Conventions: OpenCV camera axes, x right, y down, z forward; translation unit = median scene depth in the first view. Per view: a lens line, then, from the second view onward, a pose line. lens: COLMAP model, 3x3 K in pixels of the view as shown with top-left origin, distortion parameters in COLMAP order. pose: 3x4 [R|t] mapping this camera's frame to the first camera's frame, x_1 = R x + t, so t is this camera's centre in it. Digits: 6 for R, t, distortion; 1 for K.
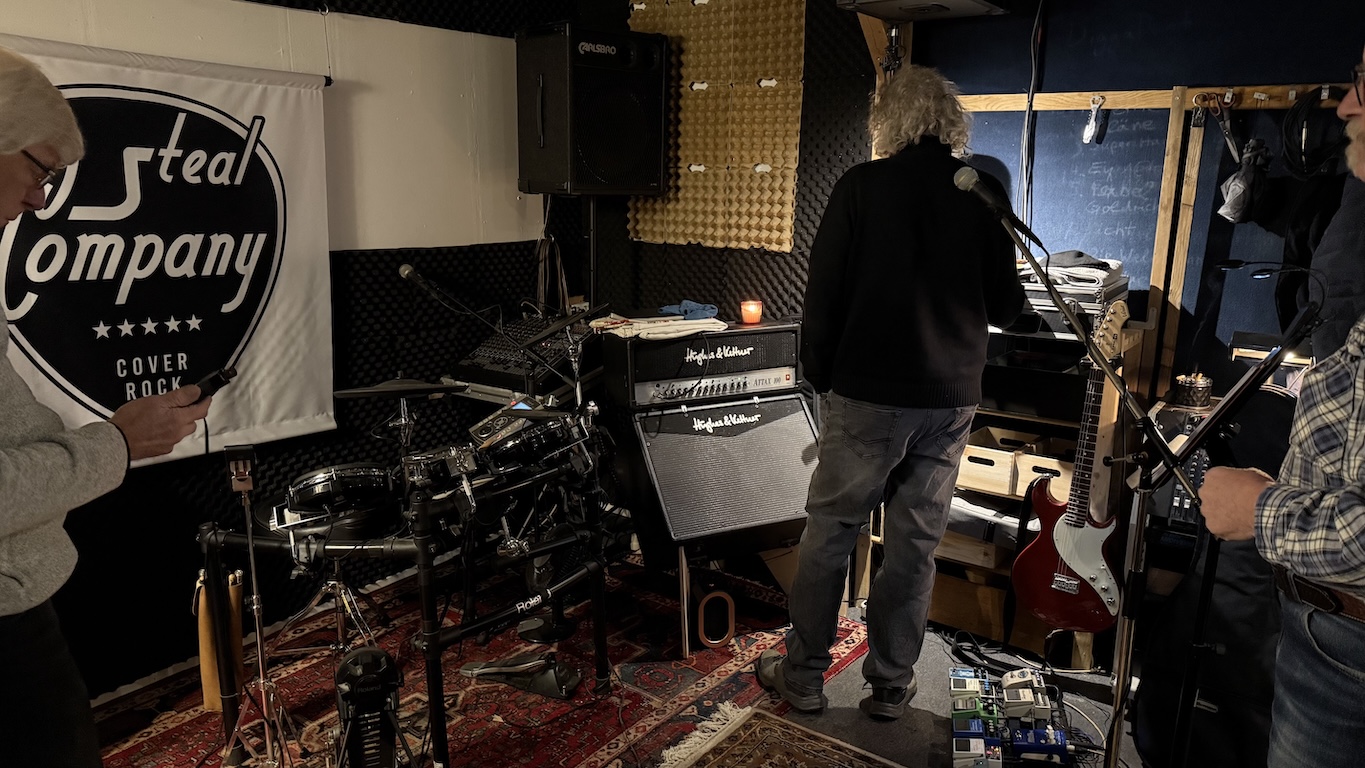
lens RADIAL K [[939.5, 0, 684.9], [0, 939.5, 390.8], [0, 0, 1]] dist [0.170120, -0.283611]
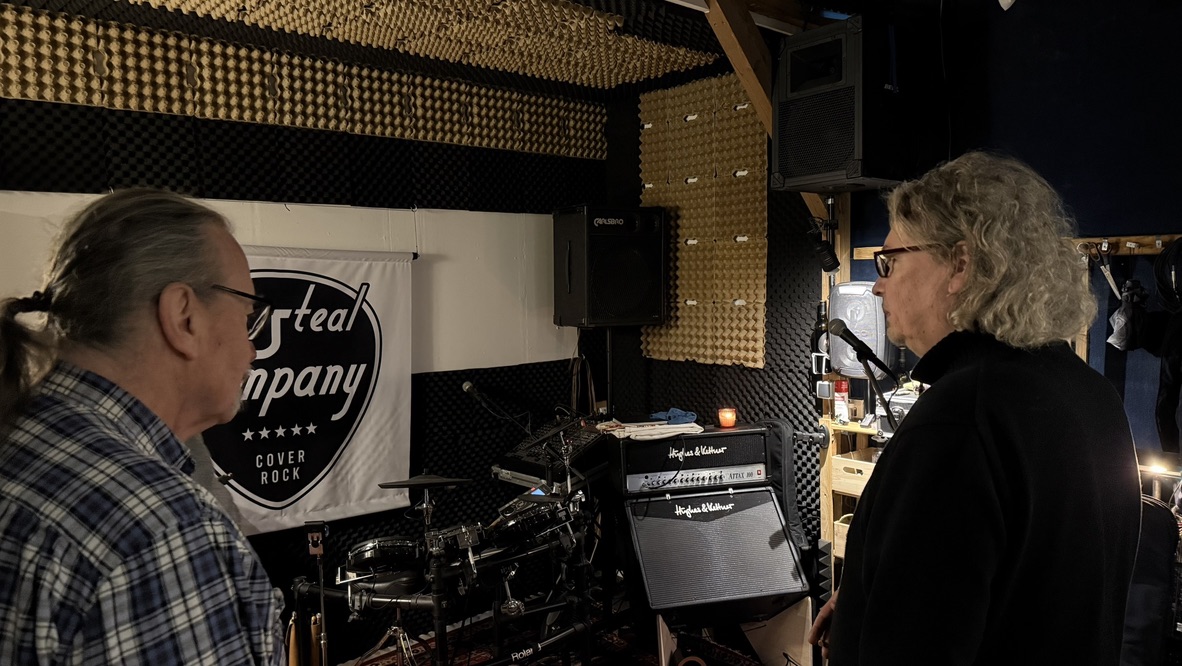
lens RADIAL K [[813.6, 0, 593.0], [0, 813.6, 338.9], [0, 0, 1]] dist [0.170120, -0.283611]
pose [[0.977222, -0.015343, -0.211664, 0.138368], [-0.017781, 0.987957, -0.153706, -0.019318], [0.211473, 0.153969, 0.965180, -0.093821]]
